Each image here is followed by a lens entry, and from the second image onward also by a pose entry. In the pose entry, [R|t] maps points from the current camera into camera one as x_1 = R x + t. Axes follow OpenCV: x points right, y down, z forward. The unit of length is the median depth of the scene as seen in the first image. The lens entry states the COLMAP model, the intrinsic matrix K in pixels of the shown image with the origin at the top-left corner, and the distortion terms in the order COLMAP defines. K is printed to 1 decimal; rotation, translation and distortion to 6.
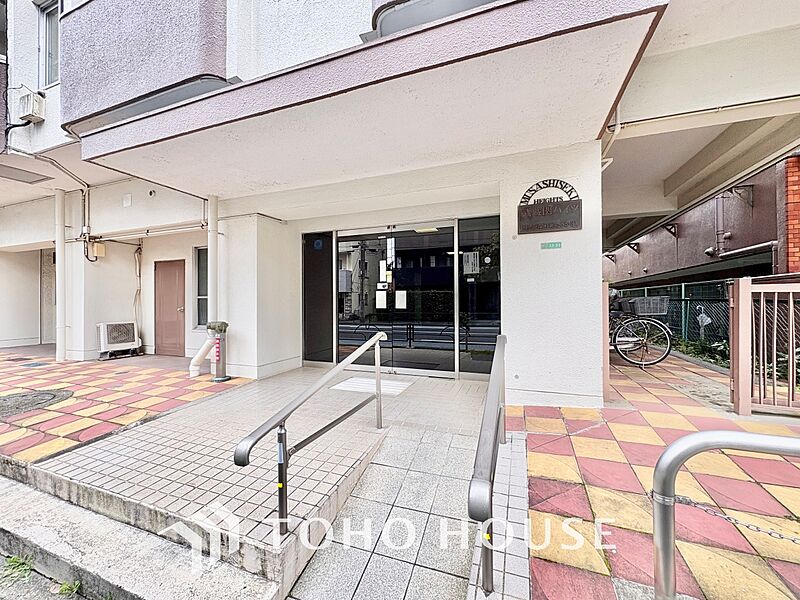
lens RADIAL K [[319.9, 0, 400.0], [0, 319.9, 300.0], [0, 0, 1]] dist [0.001238, -0.000113]
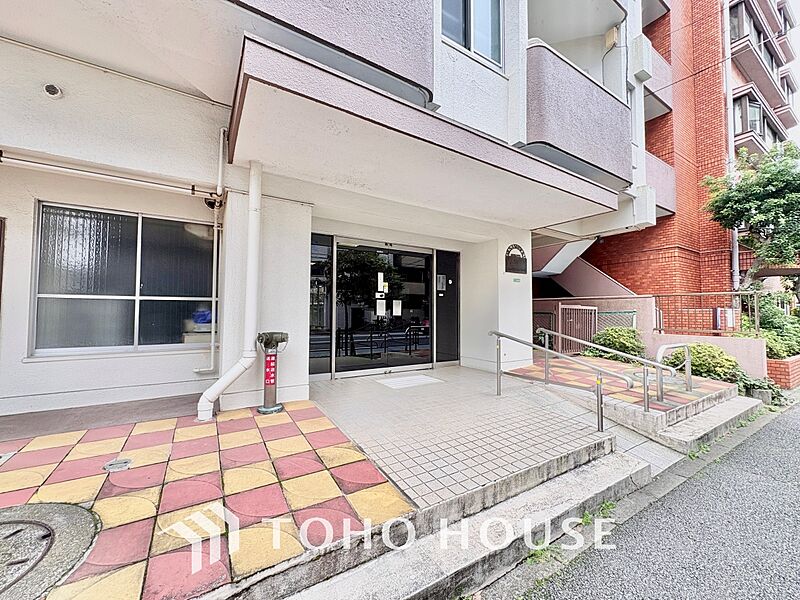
lens RADIAL K [[319.9, 0, 400.0], [0, 319.9, 300.0], [0, 0, 1]] dist [0.001238, -0.000113]
pose [[0.604117, 0.039470, 0.795918, -0.992832], [-0.012041, 0.999111, -0.040407, 0.018045], [-0.796805, 0.014827, 0.604055, 0.303375]]
